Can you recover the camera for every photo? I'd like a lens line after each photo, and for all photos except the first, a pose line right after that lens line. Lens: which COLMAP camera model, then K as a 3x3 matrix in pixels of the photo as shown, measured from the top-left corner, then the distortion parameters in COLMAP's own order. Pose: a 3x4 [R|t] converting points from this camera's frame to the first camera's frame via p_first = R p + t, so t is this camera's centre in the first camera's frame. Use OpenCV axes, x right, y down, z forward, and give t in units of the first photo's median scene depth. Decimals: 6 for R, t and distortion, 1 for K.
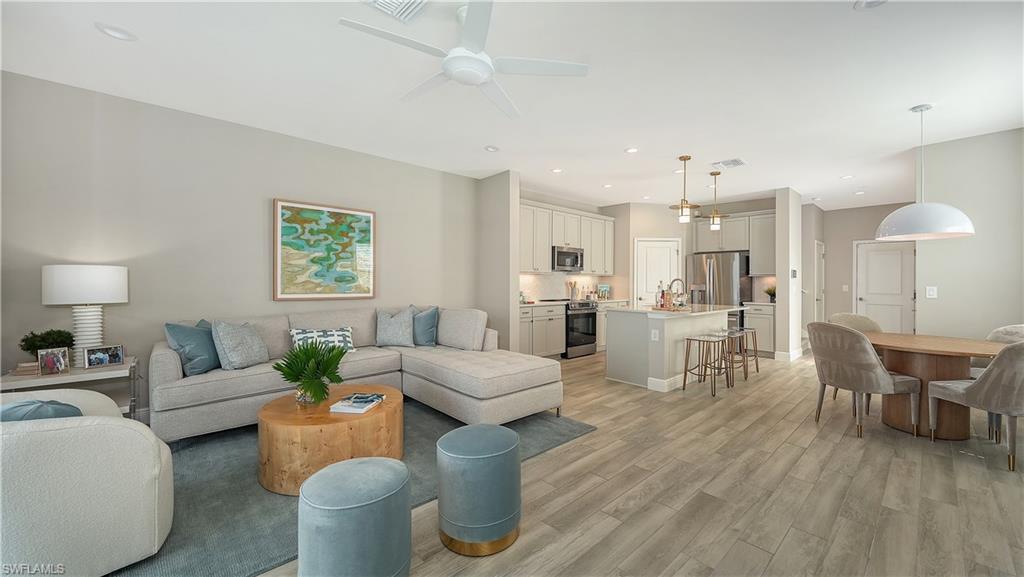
lens RADIAL K [[383.3, 0, 517.3], [0, 383.3, 278.0], [0, 0, 1]] dist [-0.001547, -0.000116]
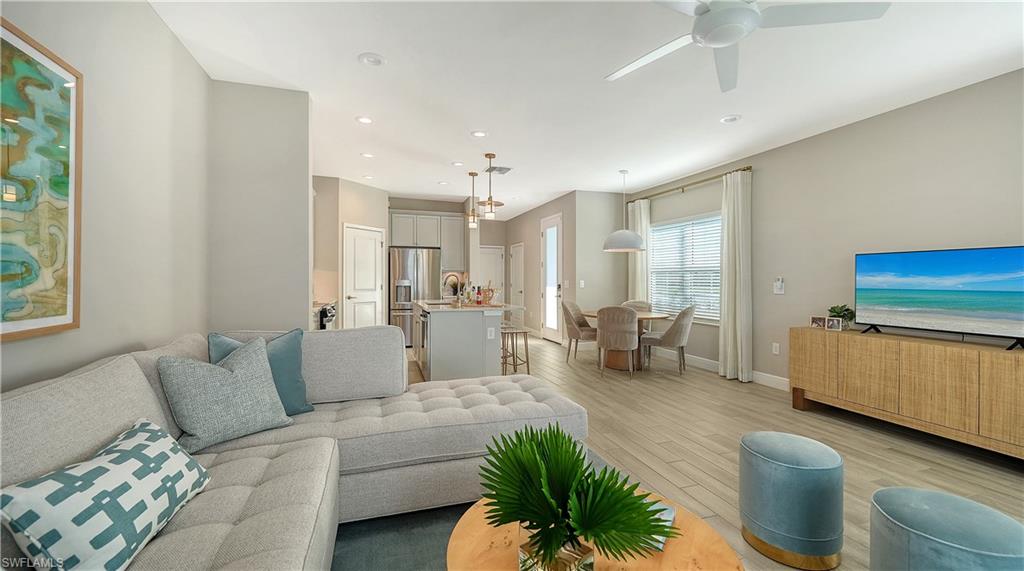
lens RADIAL K [[426.8, 0, 481.7], [0, 426.8, 271.3], [0, 0, 1]] dist [-0.000871, -0.000184]
pose [[0.414176, 0.010571, 0.910136, -0.623134], [-0.011886, 0.999910, -0.006205, 0.000409], [-0.910119, -0.008248, 0.414264, 0.570973]]
